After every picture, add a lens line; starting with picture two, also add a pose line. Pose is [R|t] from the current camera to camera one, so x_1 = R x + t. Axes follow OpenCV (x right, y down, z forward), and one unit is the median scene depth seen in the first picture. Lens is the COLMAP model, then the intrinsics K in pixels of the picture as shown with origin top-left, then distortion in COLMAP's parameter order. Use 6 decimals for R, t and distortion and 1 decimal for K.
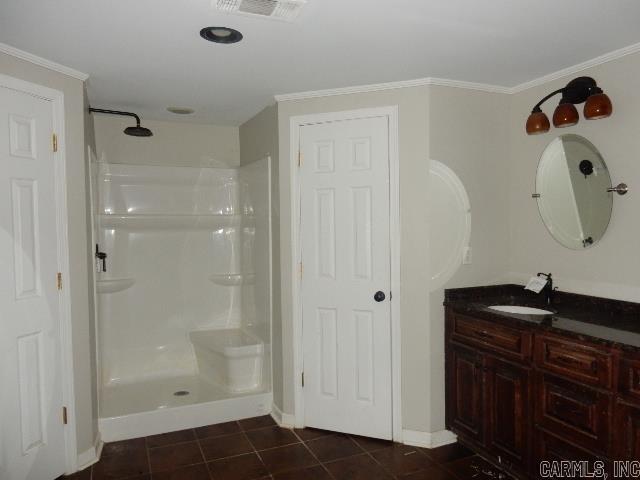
lens RADIAL K [[475.5, 0, 320.5], [0, 475.5, 240.9], [0, 0, 1]] dist [-0.059865, -0.001511]
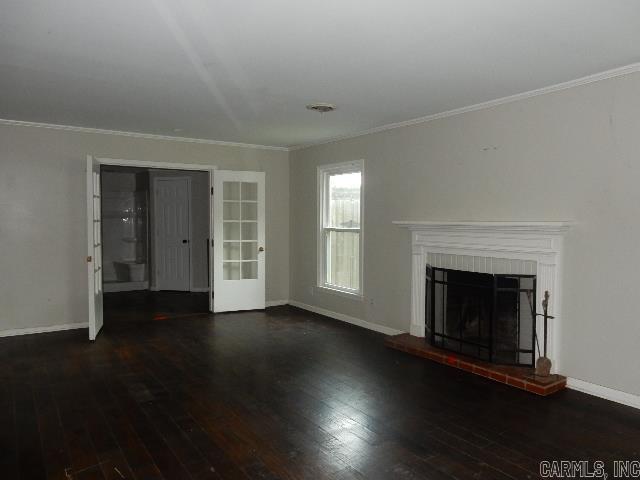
lens RADIAL K [[475.5, 0, 319.3], [0, 475.5, 238.2], [0, 0, 1]] dist [-0.059865, -0.001511]
pose [[0.980115, 0.007841, 0.198276, 0.290981], [-0.008341, 0.999964, 0.001685, 0.068924], [-0.198255, -0.003306, 0.980145, -1.651882]]
